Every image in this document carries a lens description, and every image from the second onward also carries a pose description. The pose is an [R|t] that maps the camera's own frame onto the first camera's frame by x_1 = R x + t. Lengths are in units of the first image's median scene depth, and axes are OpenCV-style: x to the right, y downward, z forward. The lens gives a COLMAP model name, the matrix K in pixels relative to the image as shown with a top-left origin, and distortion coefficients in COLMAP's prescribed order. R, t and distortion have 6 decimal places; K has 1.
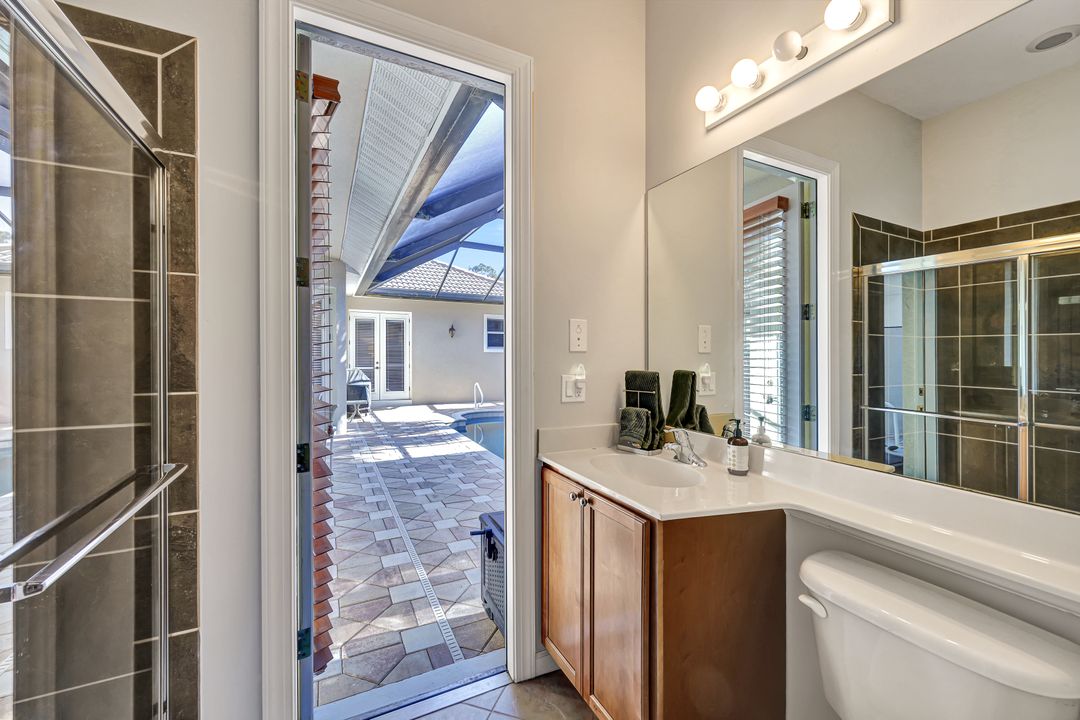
lens RADIAL K [[436.2, 0, 548.6], [0, 436.2, 358.4], [0, 0, 1]] dist [0.002029, -0.001370]
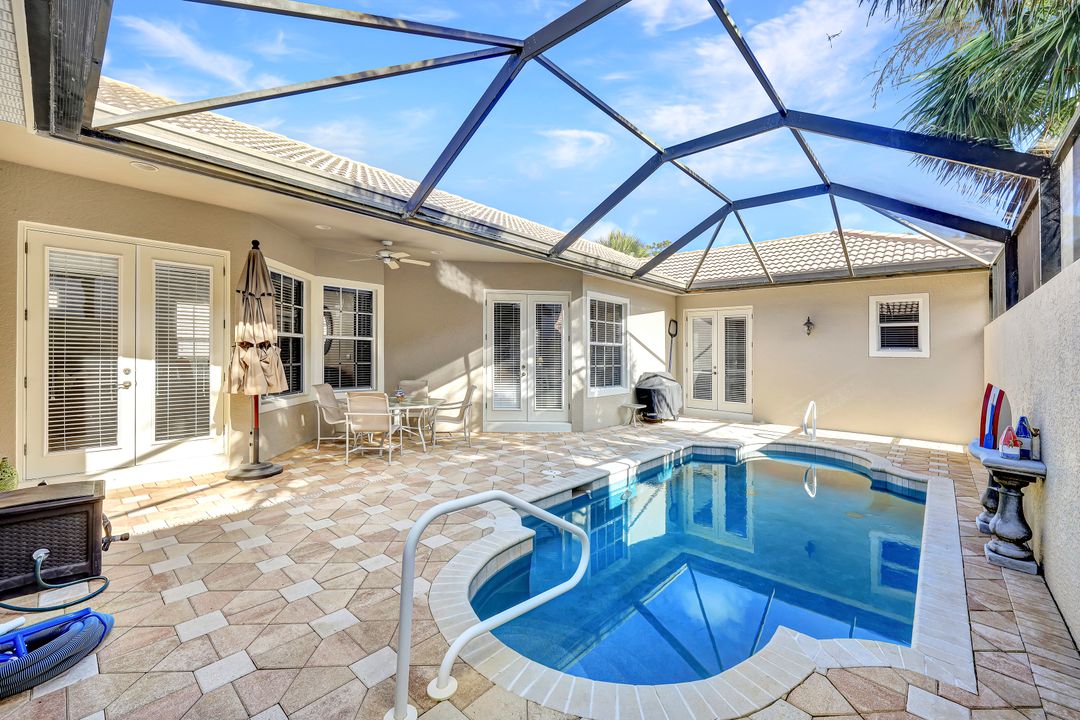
lens RADIAL K [[436.2, 0, 537.6], [0, 436.2, 353.4], [0, 0, 1]] dist [0.002029, -0.001370]
pose [[0.362785, -0.001146, -0.931872, 0.296363], [-0.021754, 0.999716, -0.009698, -0.001602], [0.931619, 0.023790, 0.362658, 0.349496]]
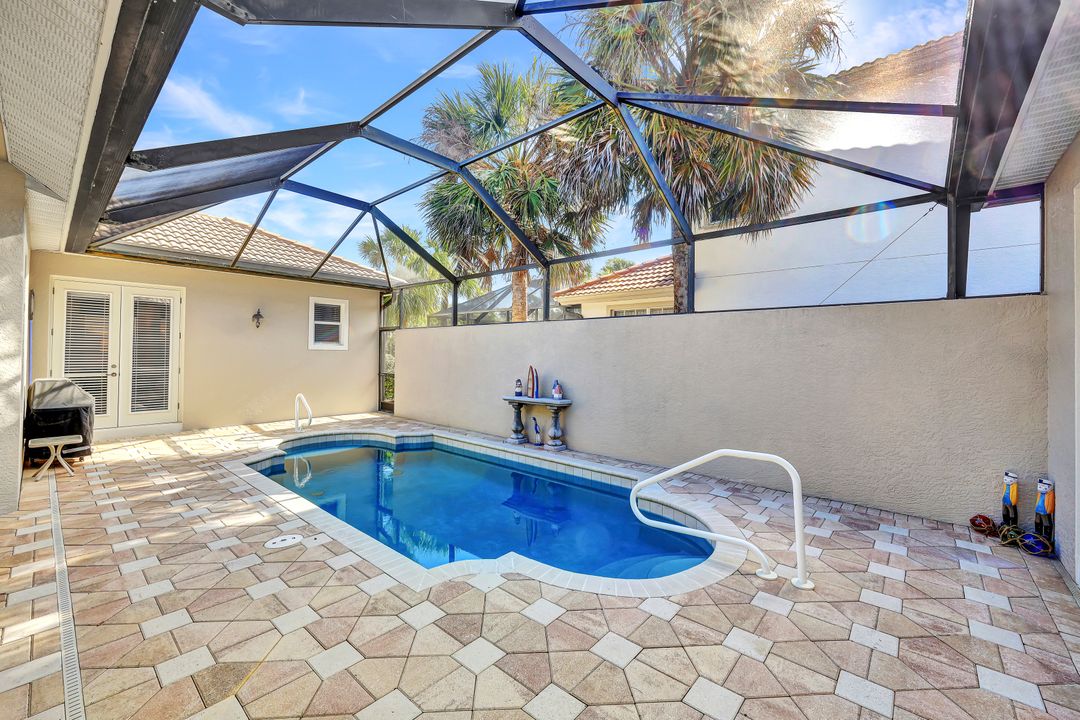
lens RADIAL K [[436.2, 0, 550.6], [0, 436.2, 342.0], [0, 0, 1]] dist [0.002029, -0.001370]
pose [[0.923376, 0.010055, 0.383765, -0.061761], [0.001508, 0.999554, -0.029818, -0.004600], [-0.383894, 0.028112, 0.922949, 0.198499]]
